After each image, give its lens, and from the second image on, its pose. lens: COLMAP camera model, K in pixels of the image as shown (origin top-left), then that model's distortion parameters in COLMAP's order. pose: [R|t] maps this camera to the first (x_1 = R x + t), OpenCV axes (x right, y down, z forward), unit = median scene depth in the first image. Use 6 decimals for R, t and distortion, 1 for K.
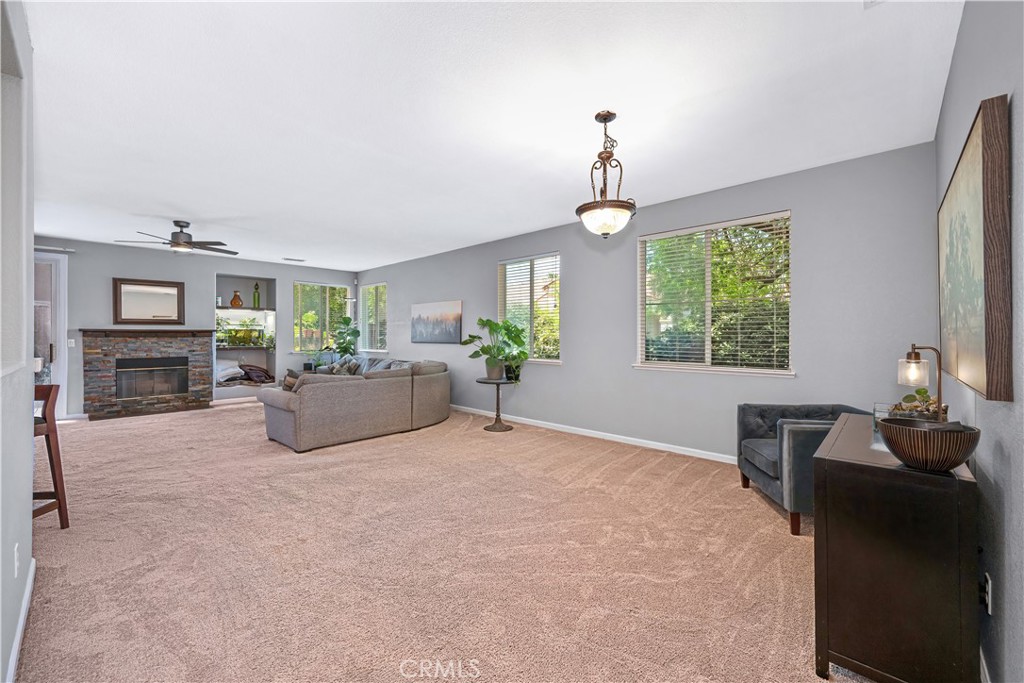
lens RADIAL K [[407.0, 0, 515.1], [0, 407.0, 335.2], [0, 0, 1]] dist [-0.001610, 0.000808]
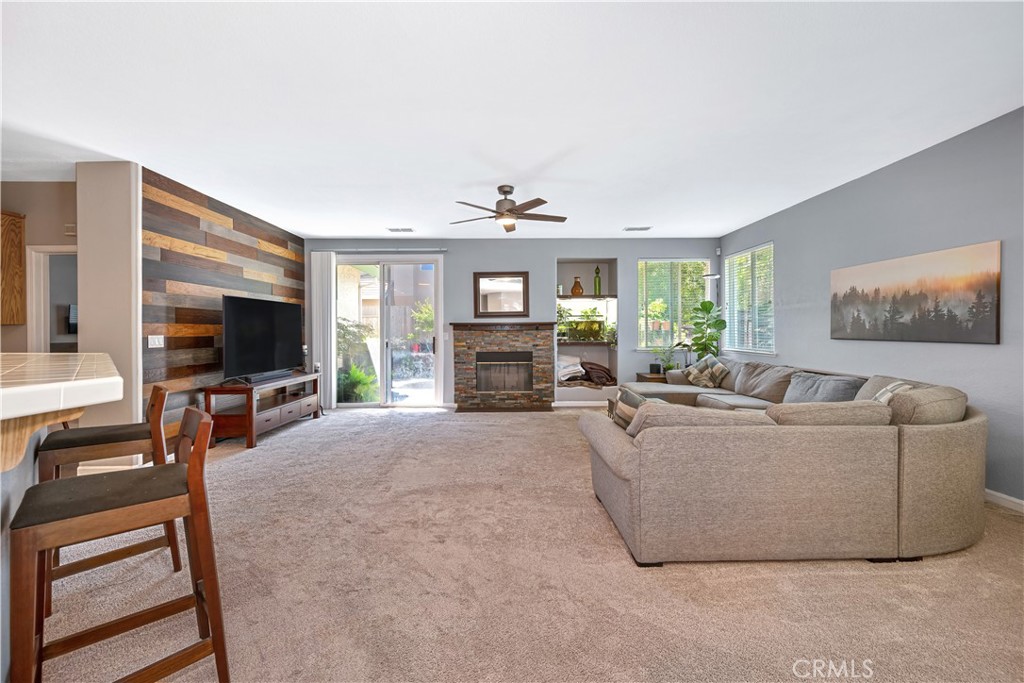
lens RADIAL K [[407.0, 0, 514.0], [0, 407.0, 332.1], [0, 0, 1]] dist [-0.001610, 0.000808]
pose [[0.692966, 0.000393, -0.720971, -0.166567], [0.007228, 0.999946, 0.007492, 0.001445], [0.720935, -0.010403, 0.692925, 0.327965]]
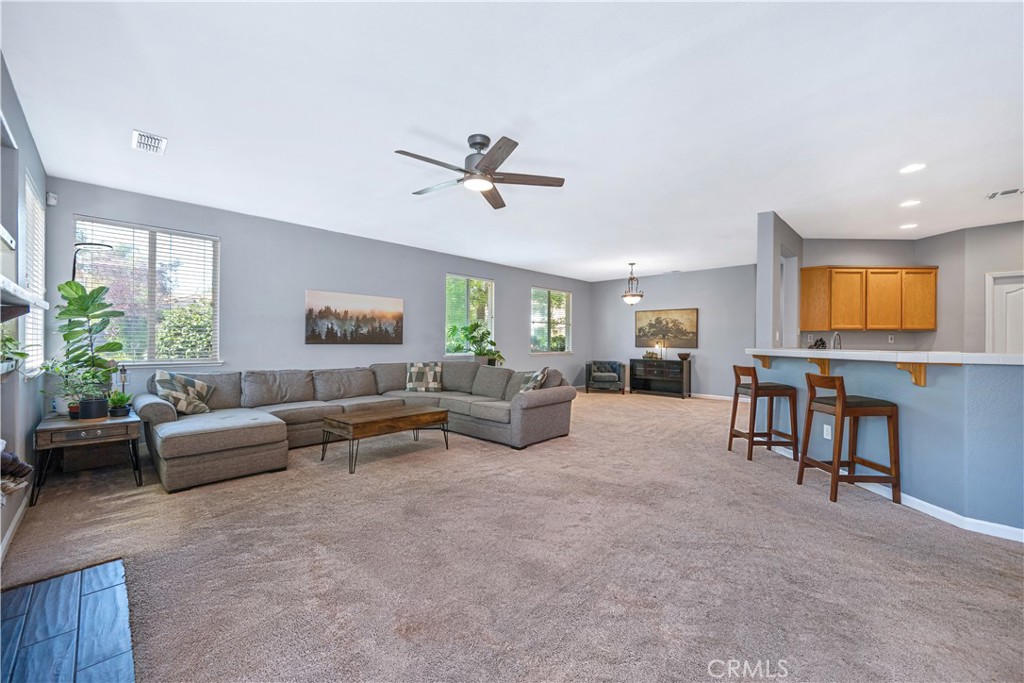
lens RADIAL K [[407.0, 0, 511.5], [0, 407.0, 339.8], [0, 0, 1]] dist [-0.001610, 0.000808]
pose [[0.032326, 0.001957, 0.999475, -1.012968], [-0.007688, 0.999969, -0.001709, 0.009611], [-0.999448, -0.007628, 0.032340, 0.671805]]
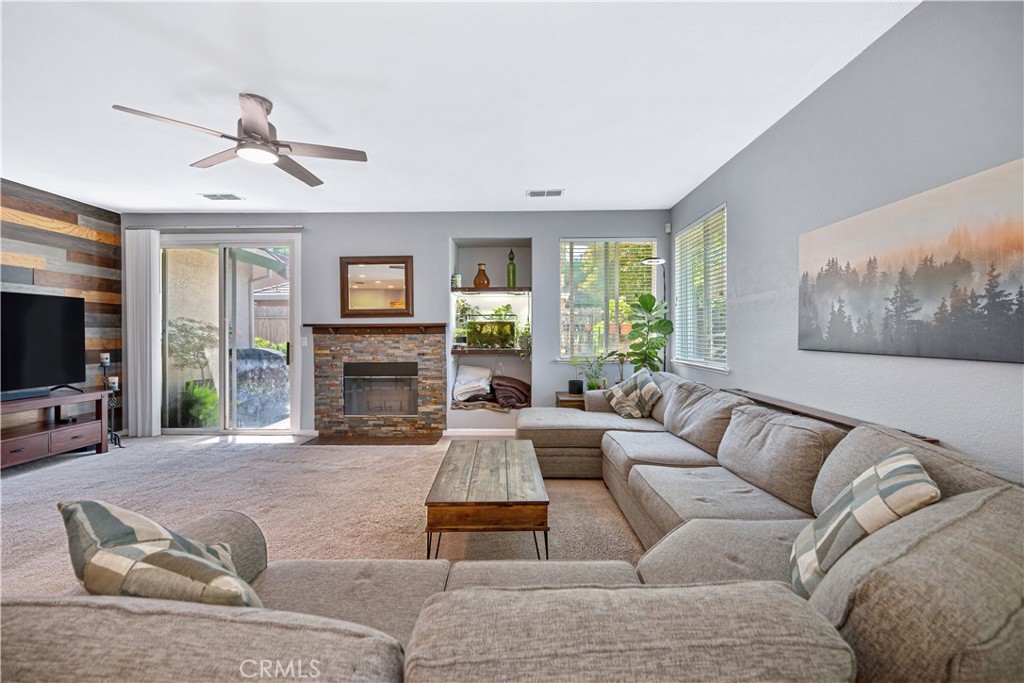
lens RADIAL K [[407.0, 0, 515.0], [0, 407.0, 337.5], [0, 0, 1]] dist [-0.001610, 0.000808]
pose [[0.671499, 0.005326, -0.740987, -0.176718], [0.004676, 0.999924, 0.011424, 0.003286], [0.740991, -0.011136, 0.671423, 0.649537]]
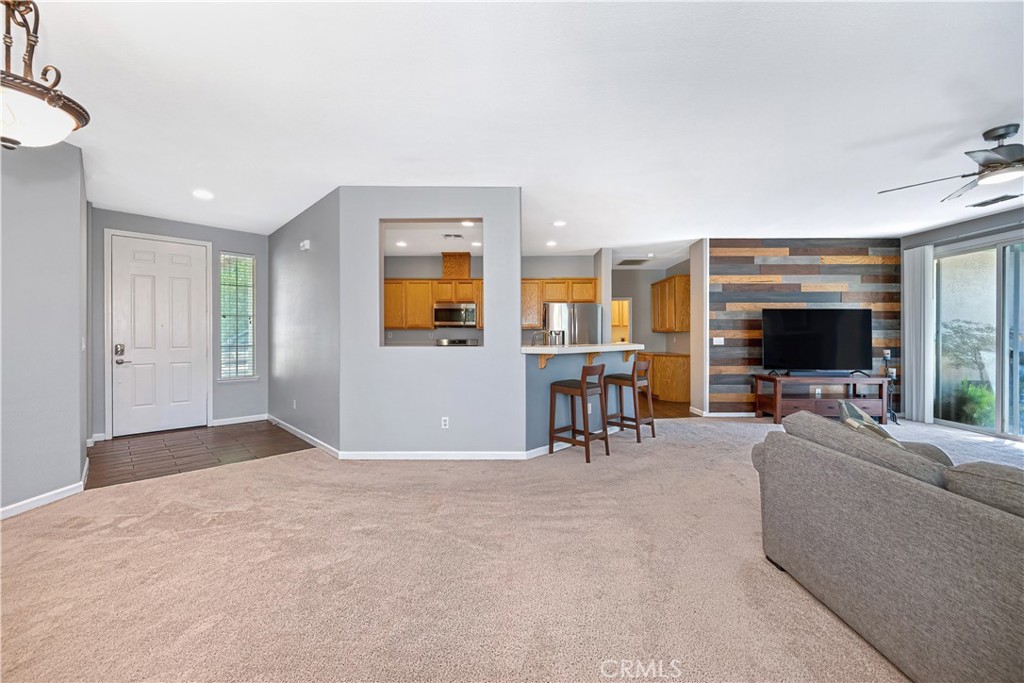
lens RADIAL K [[407.0, 0, 514.0], [0, 407.0, 334.1], [0, 0, 1]] dist [-0.001610, 0.000808]
pose [[-0.731626, -0.001978, -0.681704, 0.036944], [0.003144, 0.999975, -0.006275, 0.003094], [0.681699, -0.006734, -0.731602, 0.688734]]
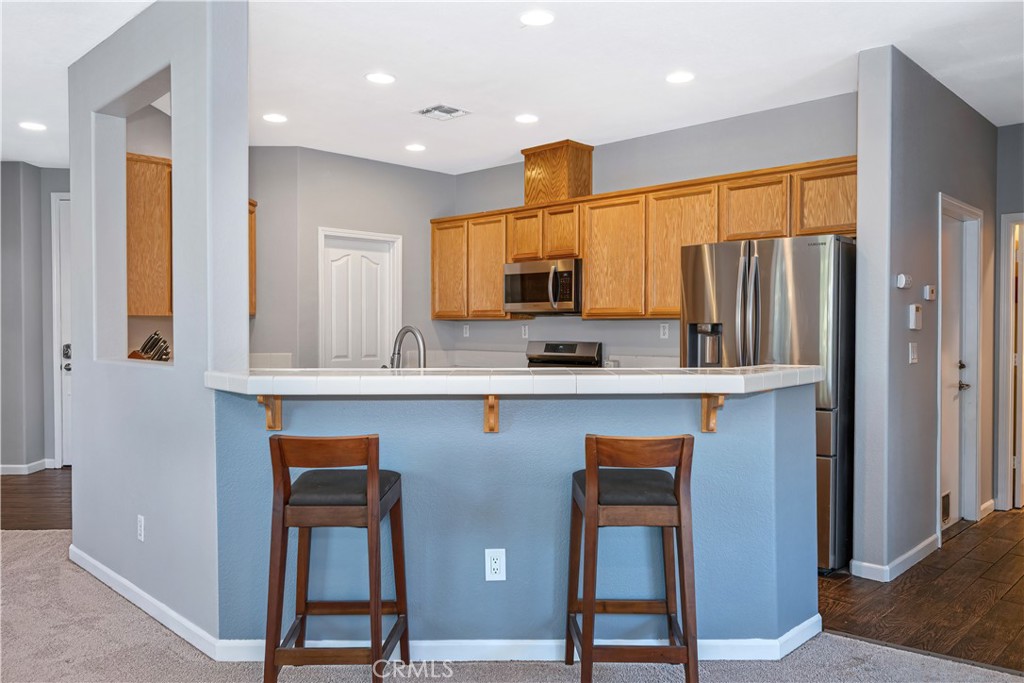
lens RADIAL K [[763.3, 0, 512.8], [0, 763.3, 340.4], [0, 0, 1]] dist [-0.008396, 0.006247]
pose [[-0.999810, -0.000336, 0.019515, -0.517178], [-0.000066, 0.999905, 0.013793, -0.004402], [-0.019518, 0.013789, -0.999714, 0.687267]]
